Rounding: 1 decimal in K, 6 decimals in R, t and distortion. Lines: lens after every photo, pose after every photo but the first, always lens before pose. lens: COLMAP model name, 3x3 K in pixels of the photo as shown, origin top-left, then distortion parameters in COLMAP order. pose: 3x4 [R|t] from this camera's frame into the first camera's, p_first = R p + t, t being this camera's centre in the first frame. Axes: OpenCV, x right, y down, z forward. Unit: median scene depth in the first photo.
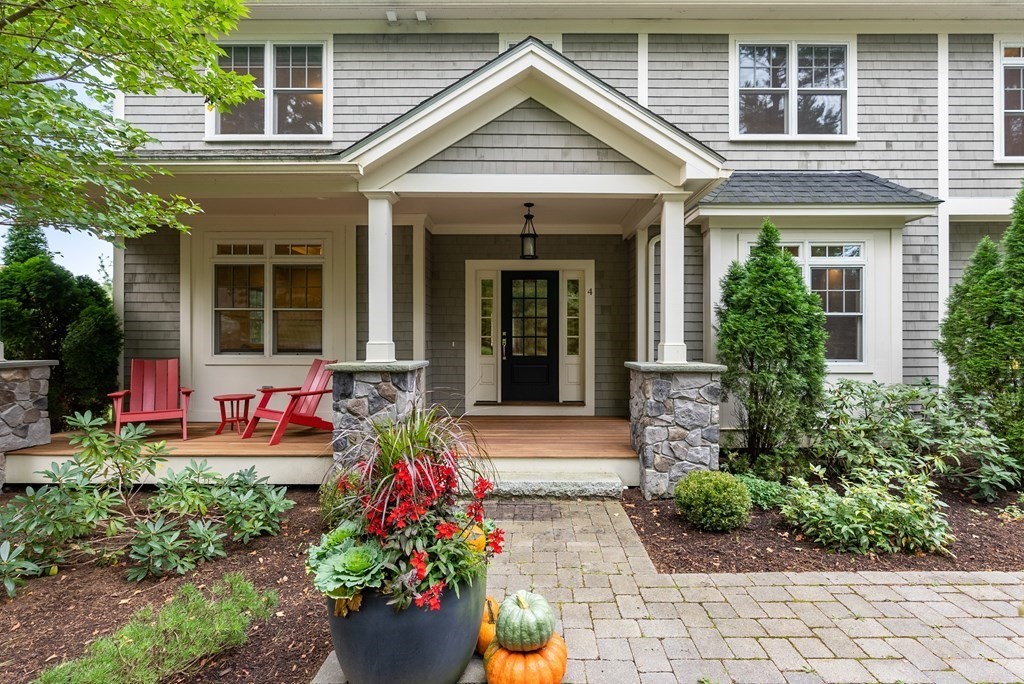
lens RADIAL K [[501.0, 0, 511.8], [0, 501.0, 332.5], [0, 0, 1]] dist [-0.004395, 0.001104]
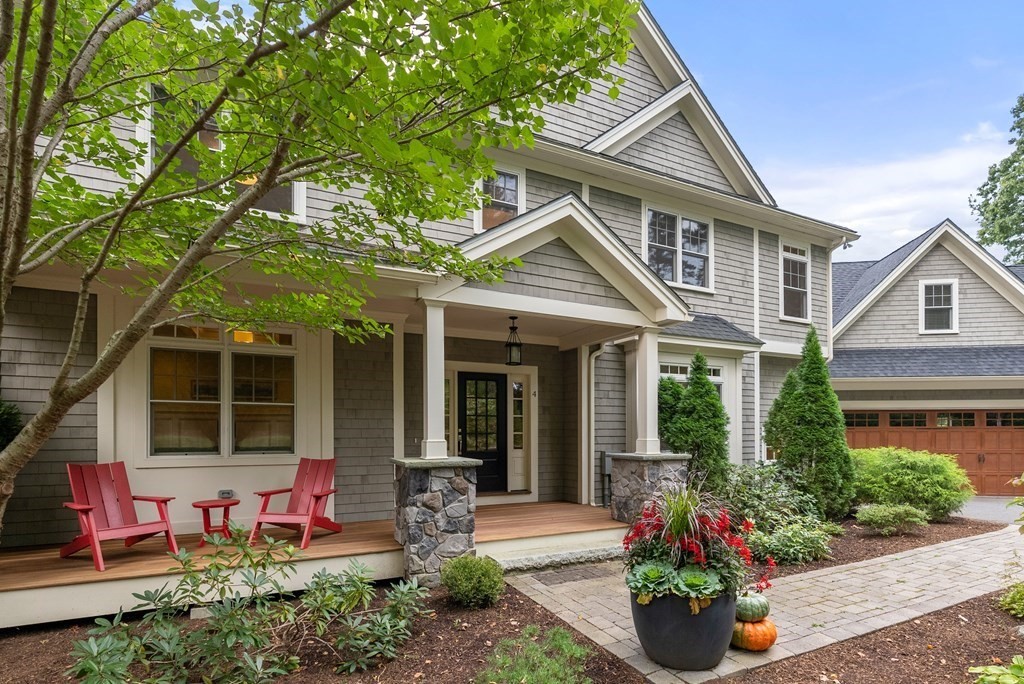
lens RADIAL K [[528.0, 0, 532.7], [0, 528.0, 421.3], [0, 0, 1]] dist [-0.004592, -0.000704]
pose [[0.882775, 0.007485, 0.469737, -0.474385], [-0.004097, 0.999958, -0.008235, -0.009335], [-0.469779, 0.005345, 0.882768, -0.074581]]
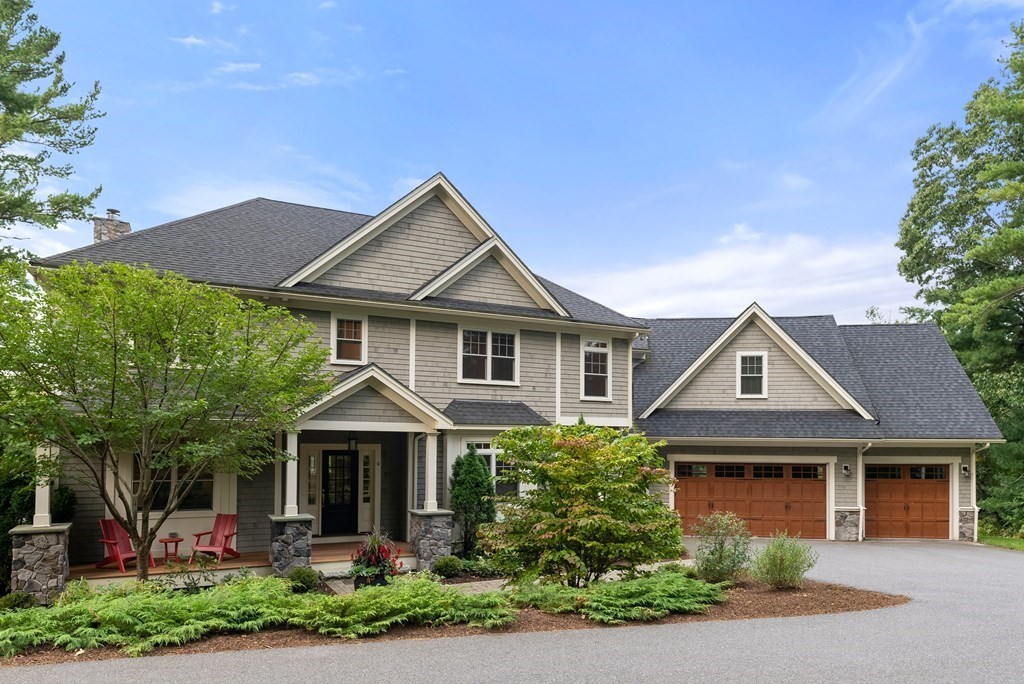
lens RADIAL K [[750.8, 0, 508.1], [0, 750.8, 395.6], [0, 0, 1]] dist [-0.003823, 0.001771]
pose [[0.889044, 0.029556, 0.456867, -0.671279], [-0.009473, 0.998888, -0.046188, -0.220676], [-0.457724, 0.036735, 0.888335, -1.564790]]
